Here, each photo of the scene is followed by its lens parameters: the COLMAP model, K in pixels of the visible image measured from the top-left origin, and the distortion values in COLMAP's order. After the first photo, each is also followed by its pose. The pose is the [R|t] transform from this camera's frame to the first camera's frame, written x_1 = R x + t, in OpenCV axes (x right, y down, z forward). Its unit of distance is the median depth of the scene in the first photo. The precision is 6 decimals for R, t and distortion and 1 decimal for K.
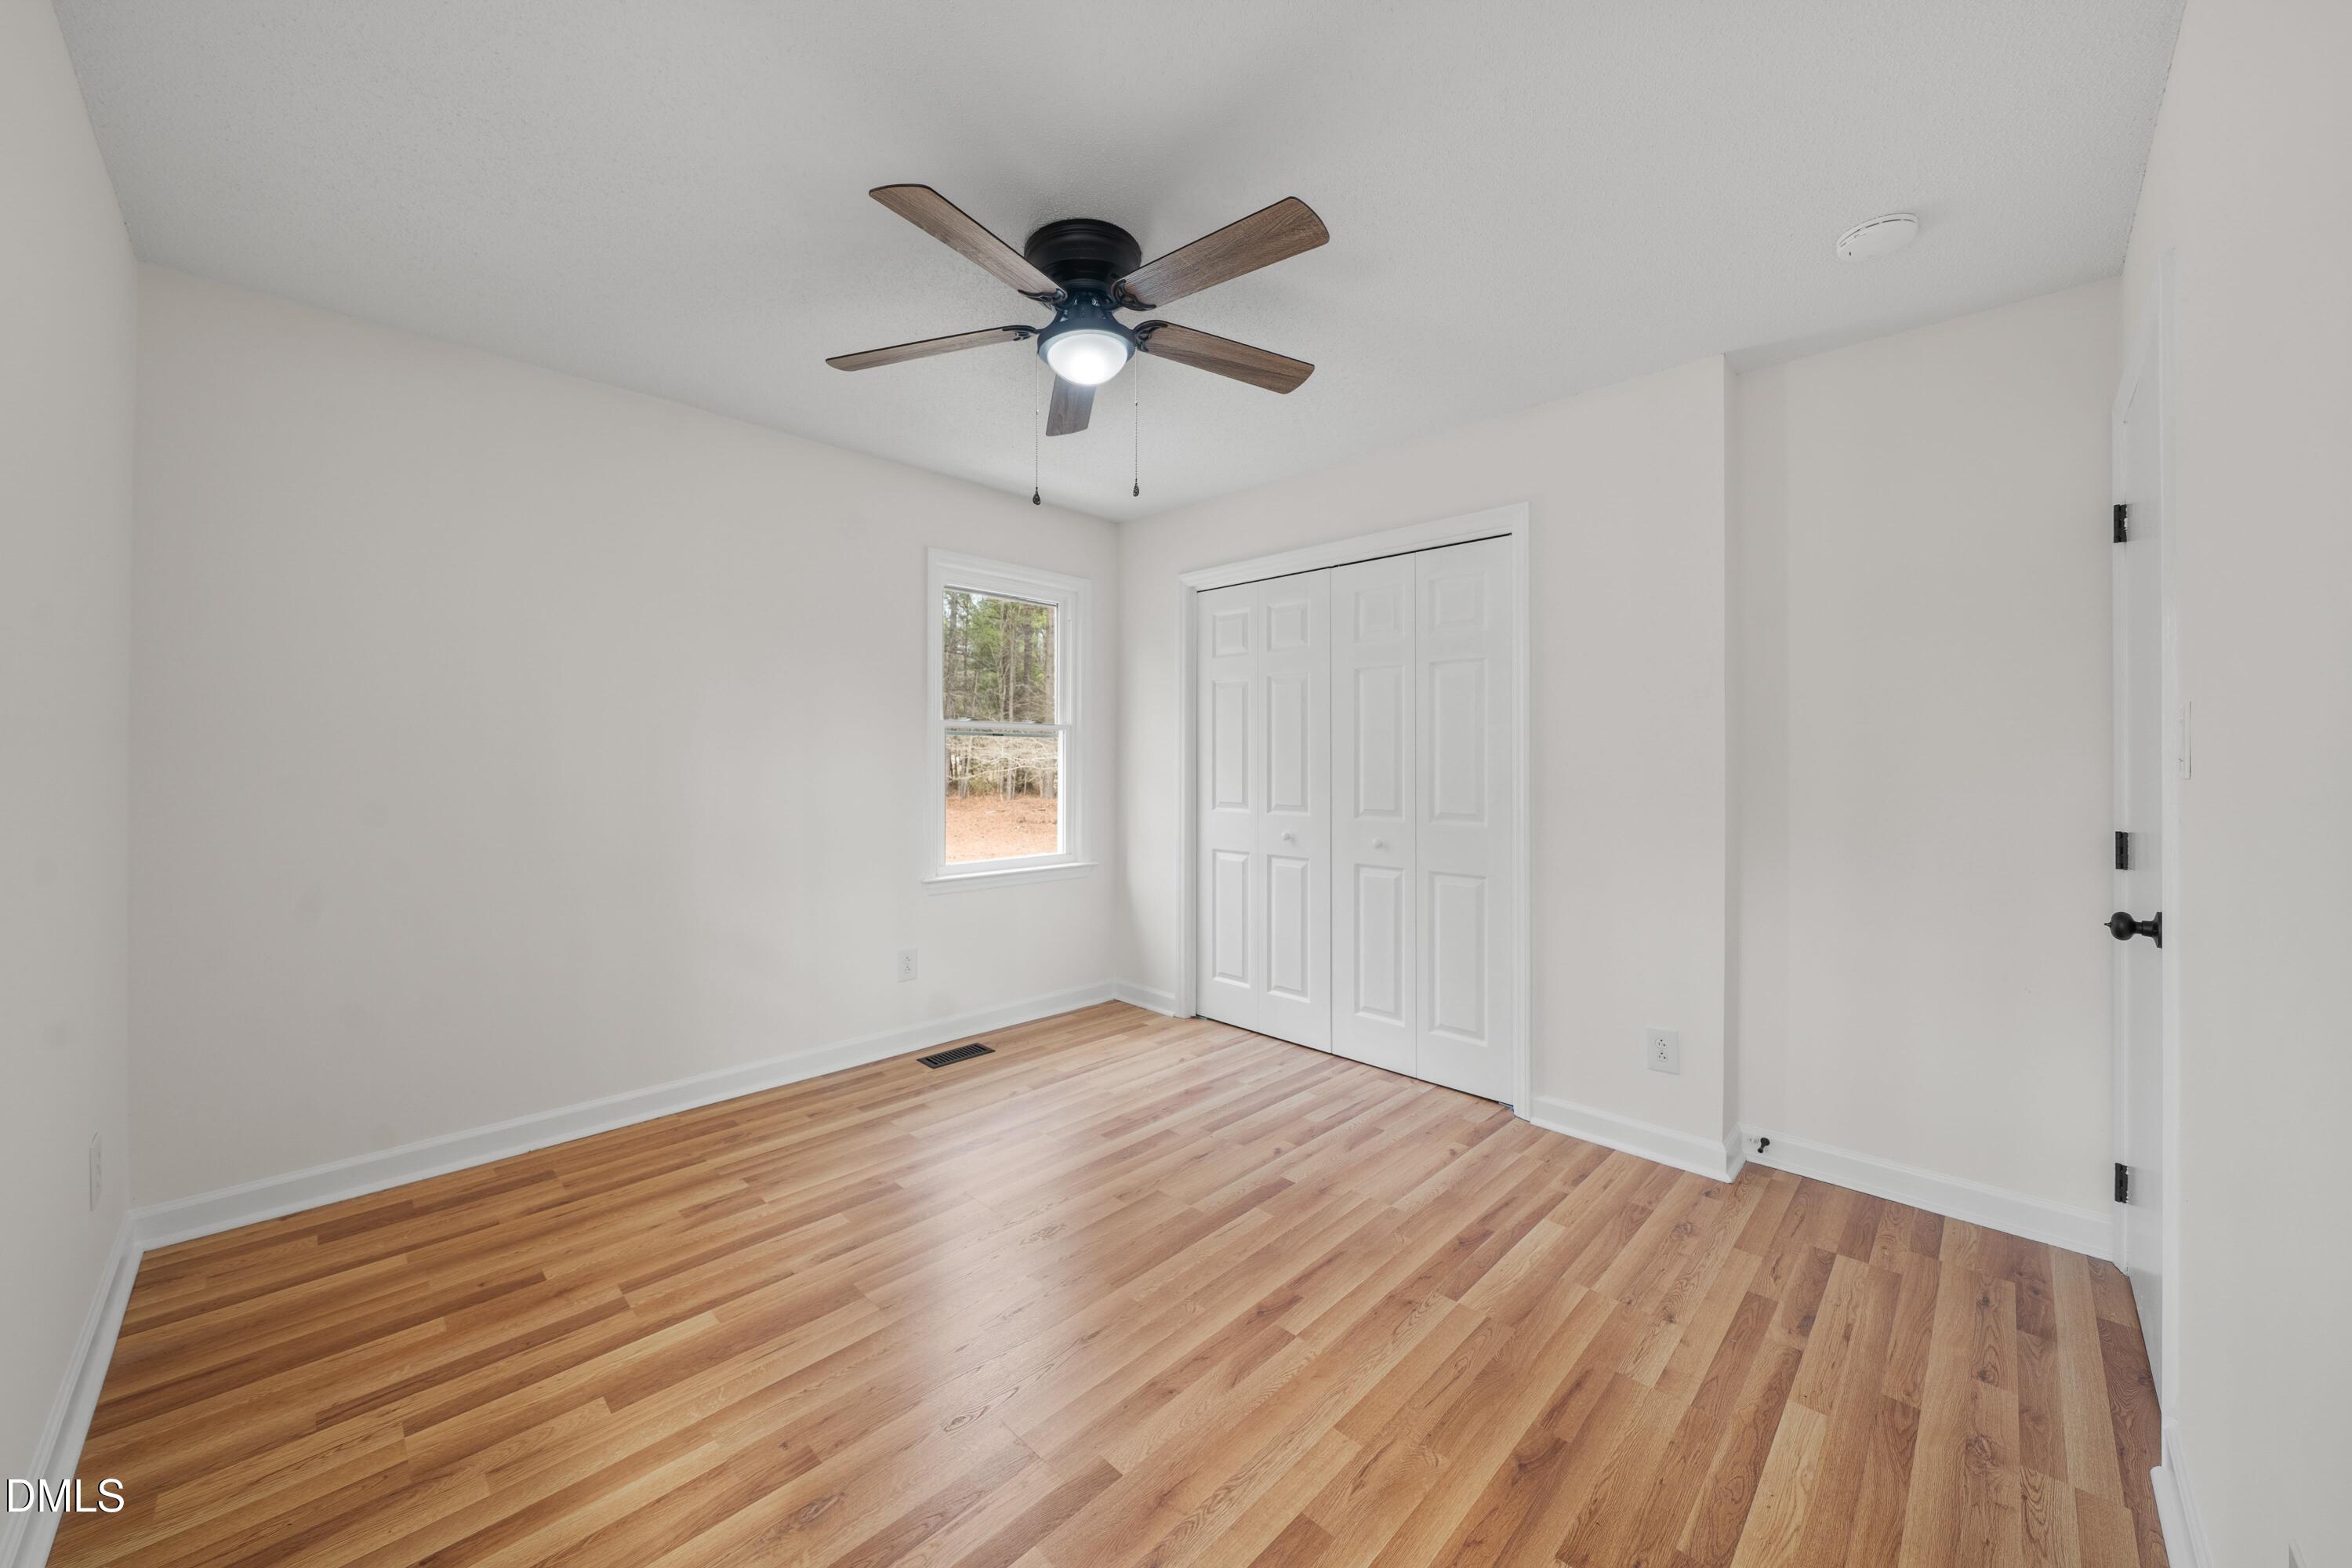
lens RADIAL K [[815.8, 0, 1169.1], [0, 815.8, 778.9], [0, 0, 1]] dist [-0.004608, -0.000055]
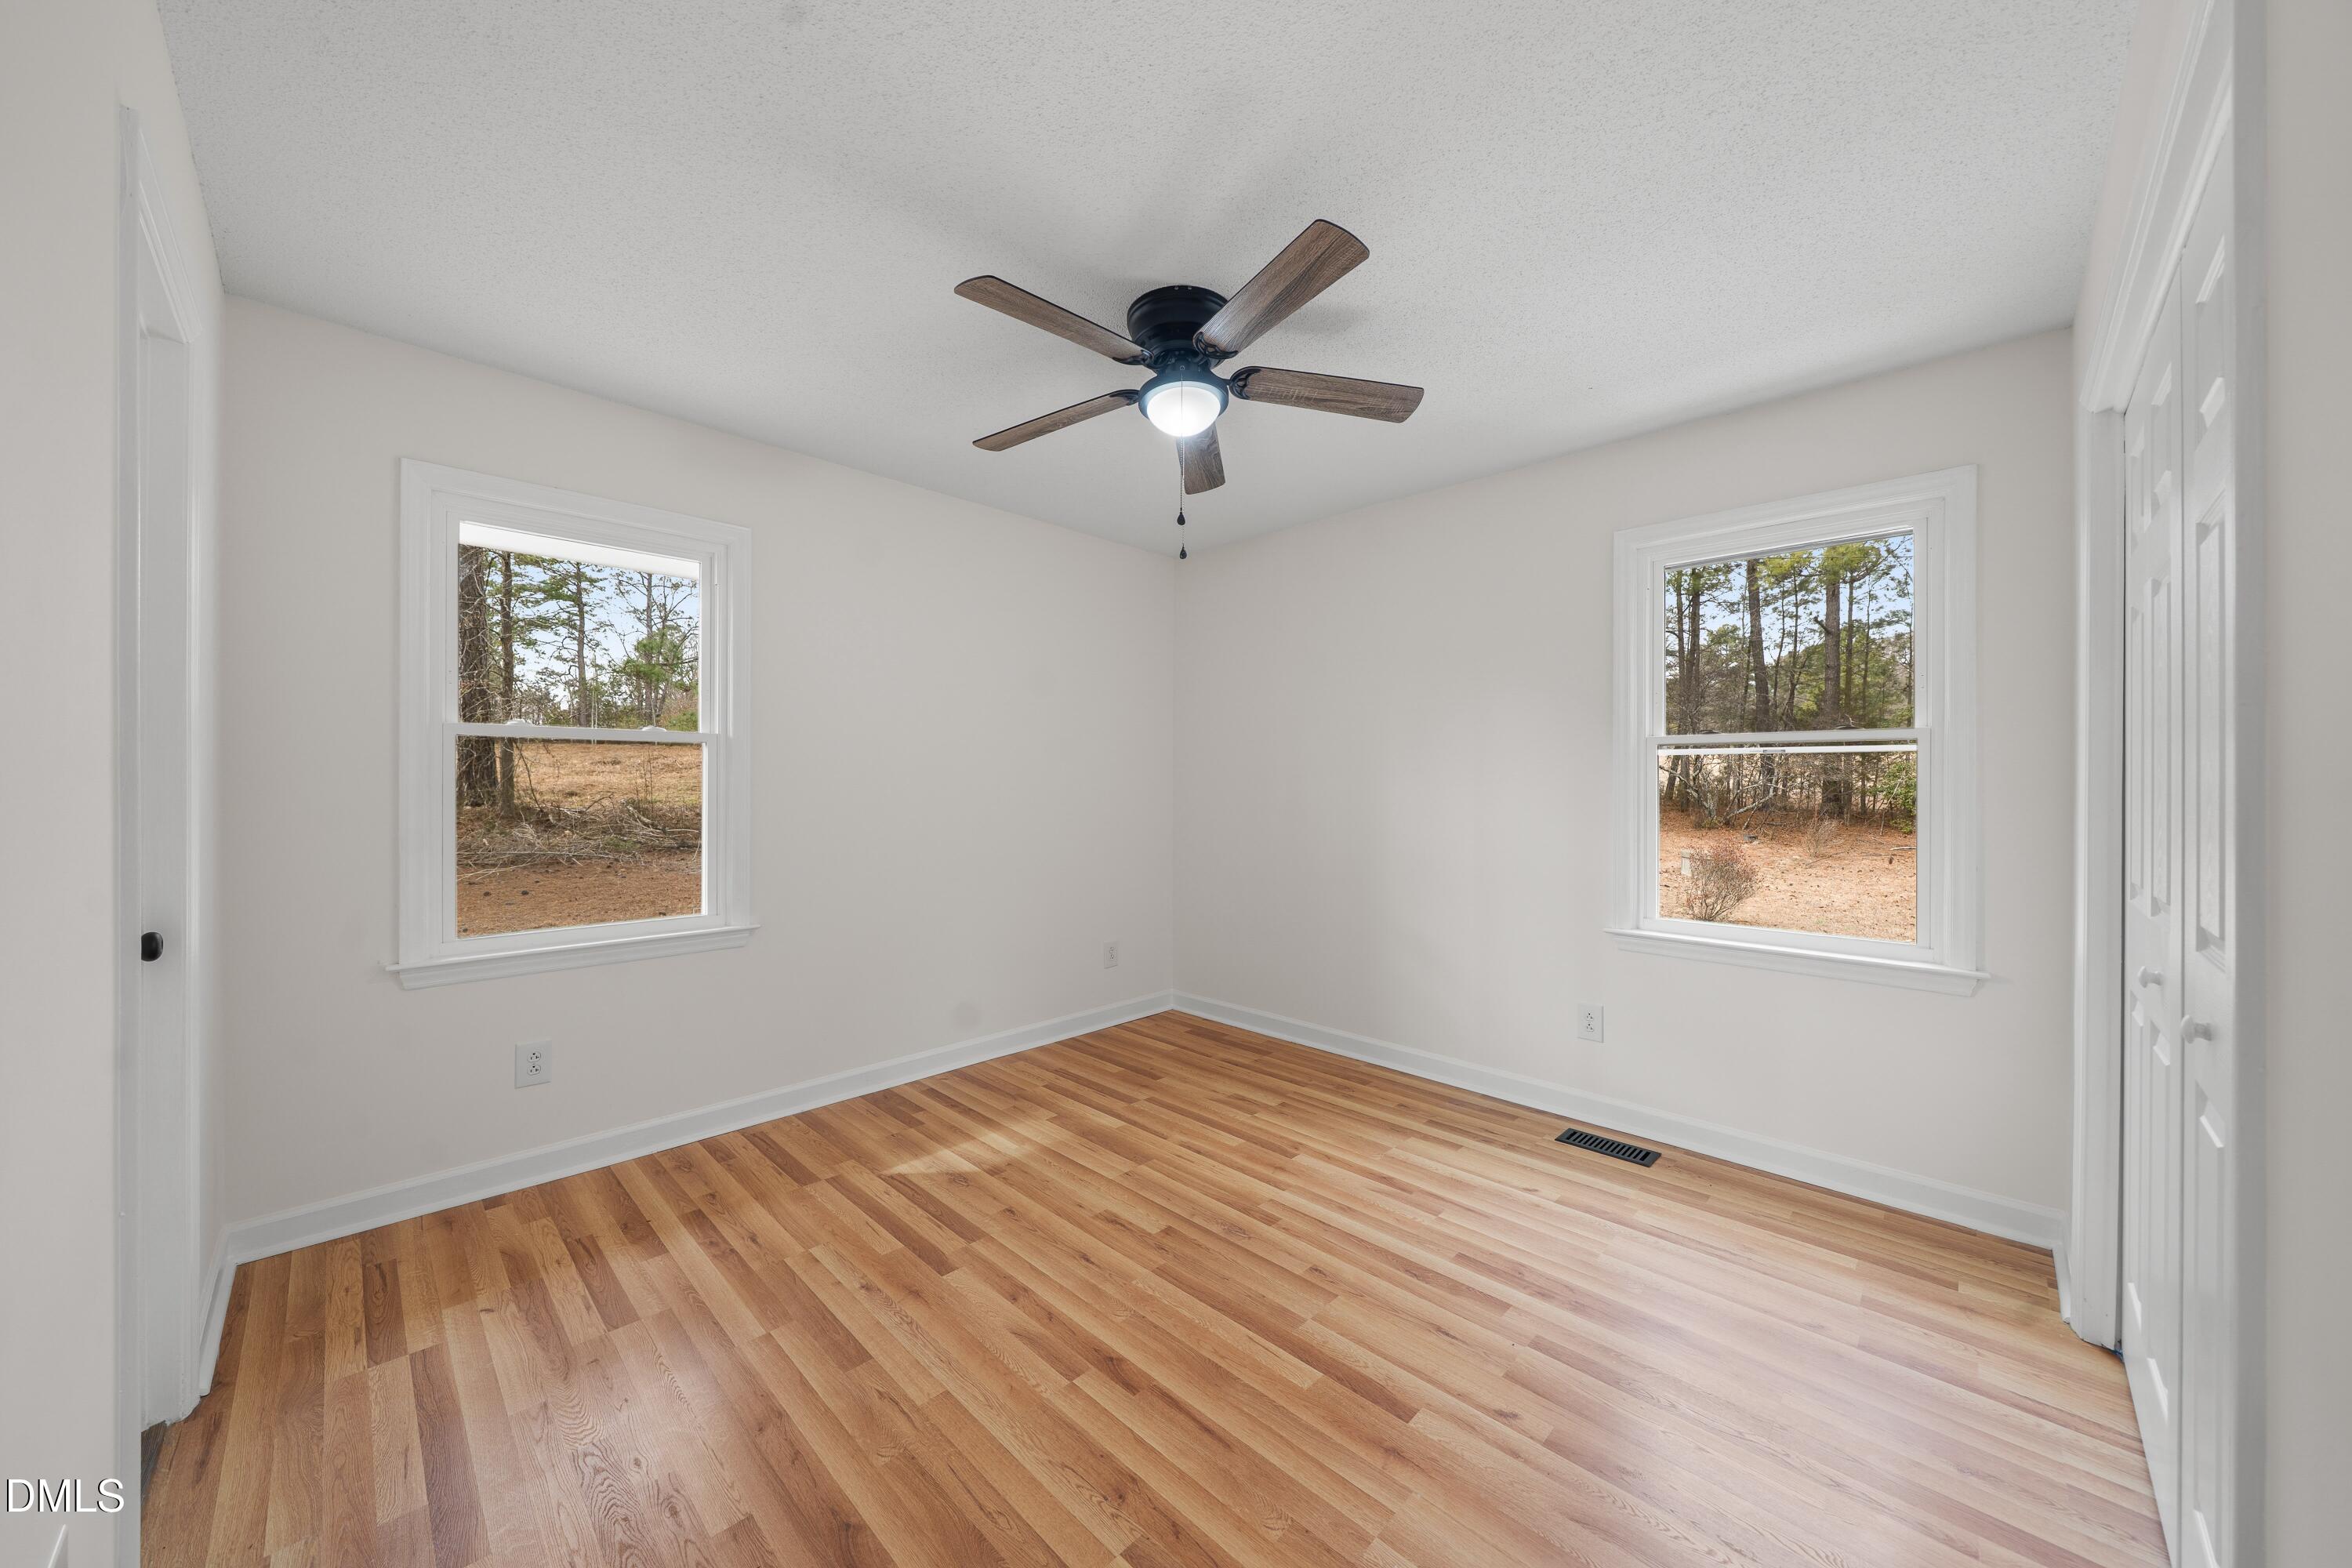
lens RADIAL K [[854.3, 0, 1176.0], [0, 854.3, 784.0], [0, 0, 1]] dist [-0.001391, -0.000109]
pose [[0.009023, -0.003859, -0.999952, 0.706306], [-0.027370, 0.999617, -0.004105, -0.007435], [0.999585, 0.027406, 0.008914, 0.667984]]
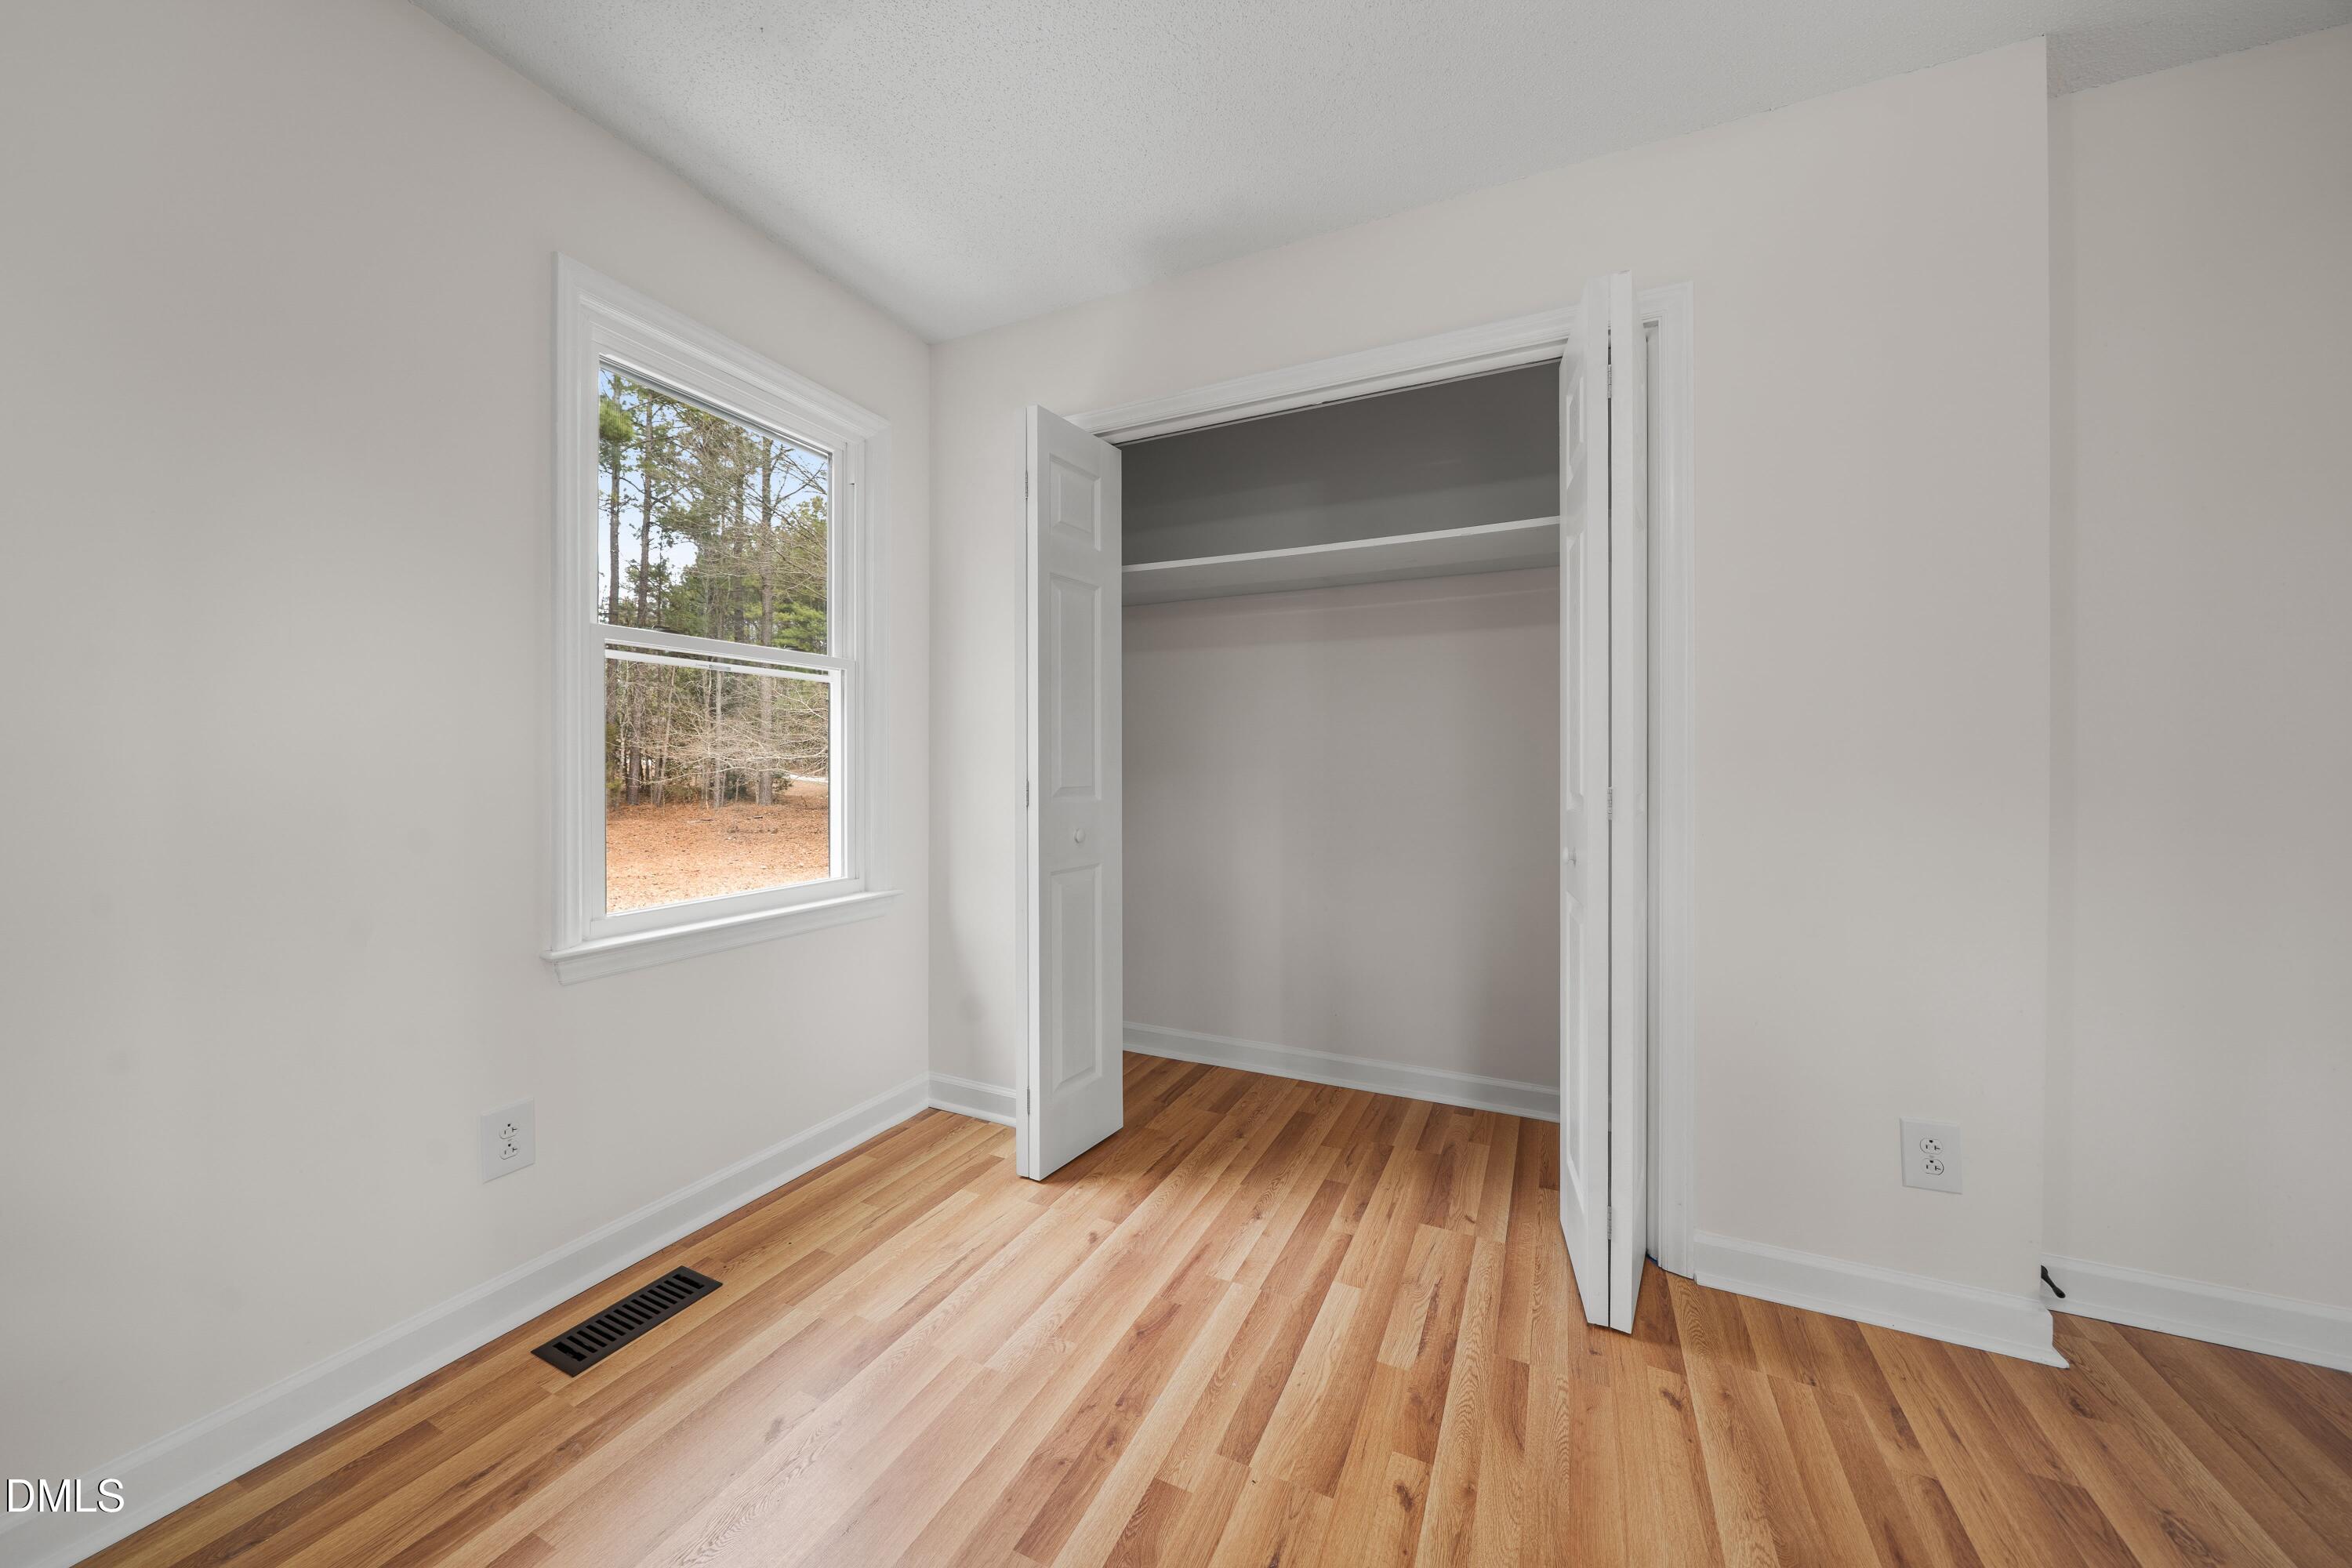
lens RADIAL K [[806.5, 0, 1167.1], [0, 806.5, 768.4], [0, 0, 1]] dist [-0.003353, 0.000033]
pose [[0.950138, -0.009815, 0.311674, -0.128257], [0.014351, 0.999822, -0.012263, 0.032310], [-0.311498, 0.016124, 0.950110, 0.538777]]
